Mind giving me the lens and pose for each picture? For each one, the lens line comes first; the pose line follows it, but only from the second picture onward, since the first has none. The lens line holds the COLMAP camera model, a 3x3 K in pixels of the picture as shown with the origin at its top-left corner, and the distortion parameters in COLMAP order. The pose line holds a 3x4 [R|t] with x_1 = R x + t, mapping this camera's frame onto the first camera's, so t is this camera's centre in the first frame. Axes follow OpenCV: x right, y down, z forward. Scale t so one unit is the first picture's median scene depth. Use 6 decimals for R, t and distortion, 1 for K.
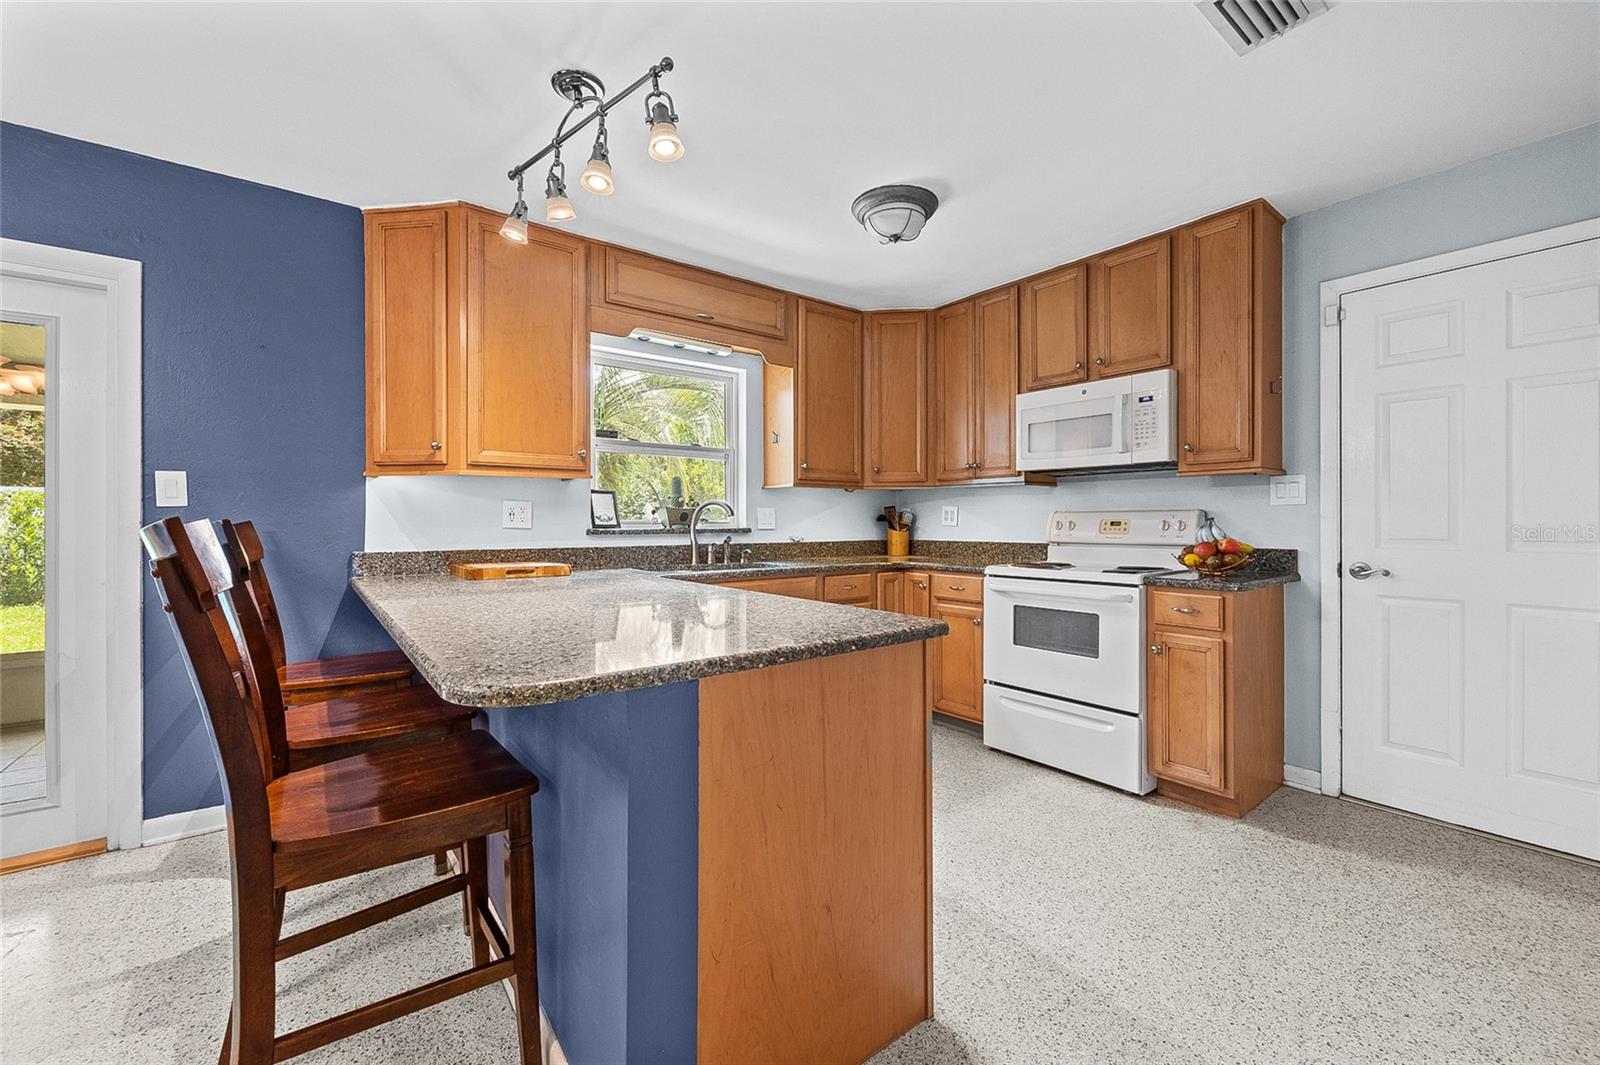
lens RADIAL K [[645.3, 0, 801.3], [0, 645.3, 524.5], [0, 0, 1]] dist [-0.004791, -0.000498]
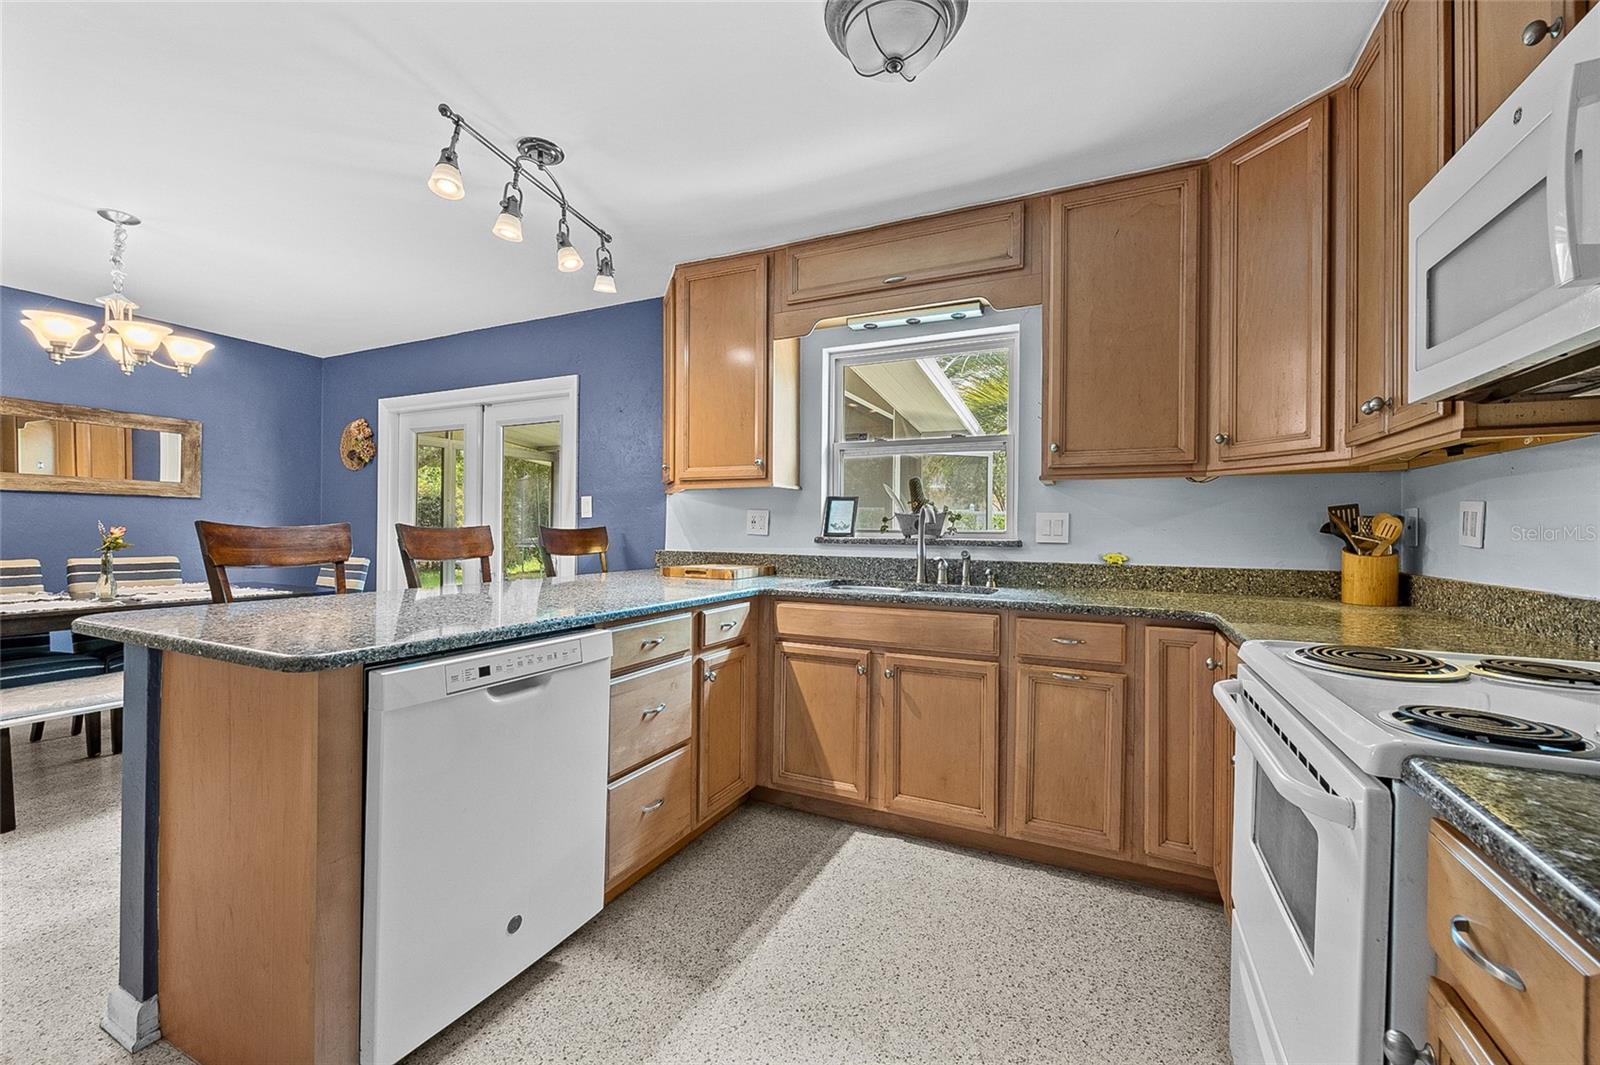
lens RADIAL K [[645.3, 0, 797.5], [0, 645.3, 524.2], [0, 0, 1]] dist [-0.004791, -0.000498]
pose [[0.444394, -0.001978, -0.895829, 0.609891], [-0.015435, 0.999832, -0.009864, -0.002982], [0.895698, 0.018211, 0.444289, 0.609858]]
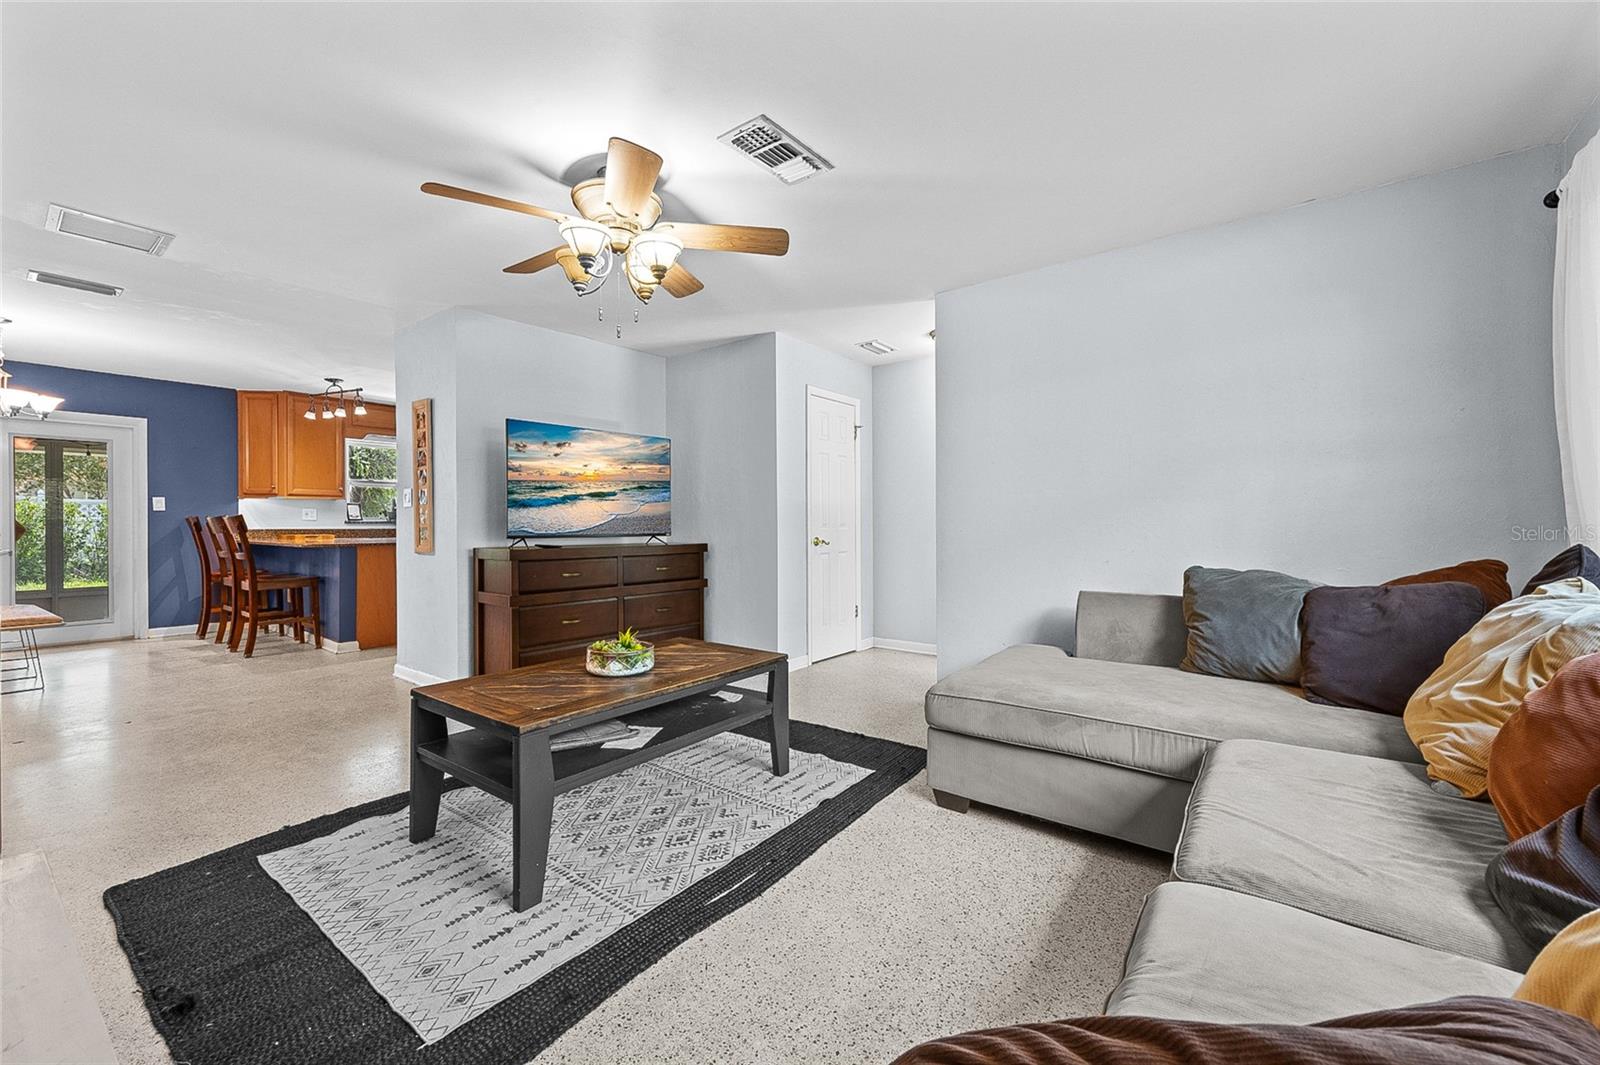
lens RADIAL K [[645.3, 0, 801.5], [0, 645.3, 531.6], [0, 0, 1]] dist [-0.004791, -0.000498]
pose [[0.969805, -0.005099, 0.243827, 0.755341], [0.004870, 0.999987, 0.001540, 0.054127], [-0.243832, -0.000306, 0.969818, -1.780413]]
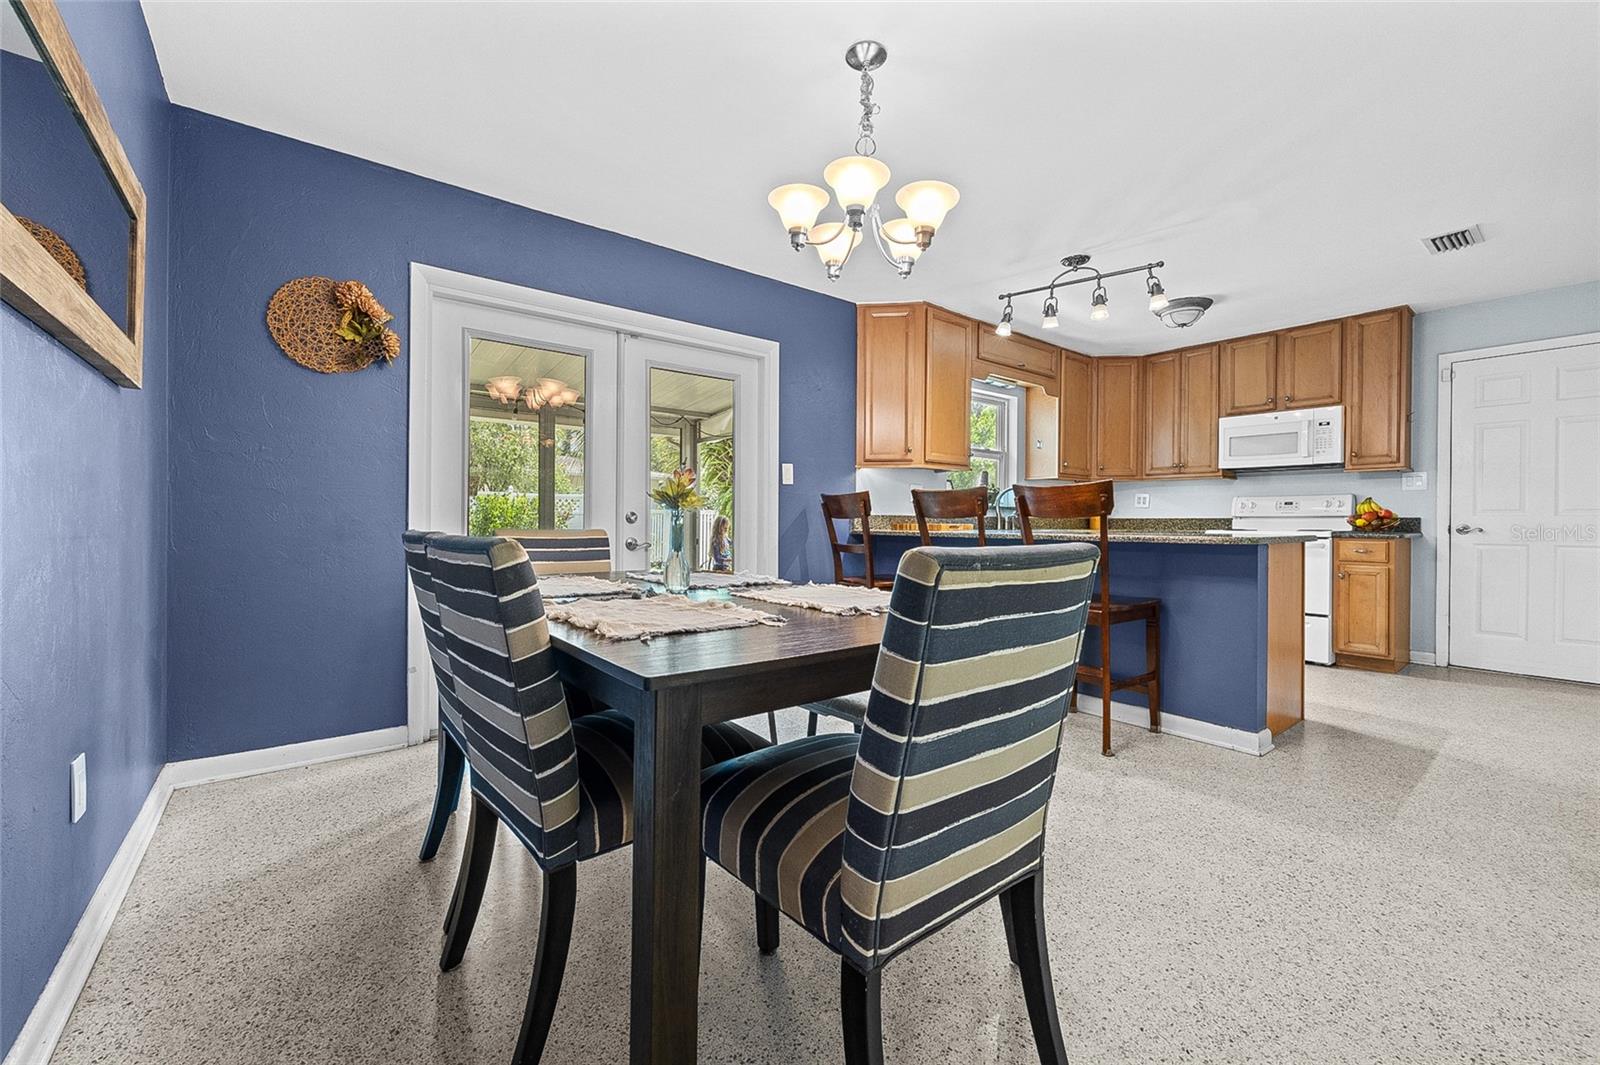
lens RADIAL K [[645.3, 0, 790.8], [0, 645.3, 528.7], [0, 0, 1]] dist [-0.004791, -0.000498]
pose [[0.999967, 0.007269, 0.003540, -0.795311], [-0.007292, 0.999953, 0.006445, 0.064940], [-0.003493, -0.006471, 0.999973, -0.594217]]
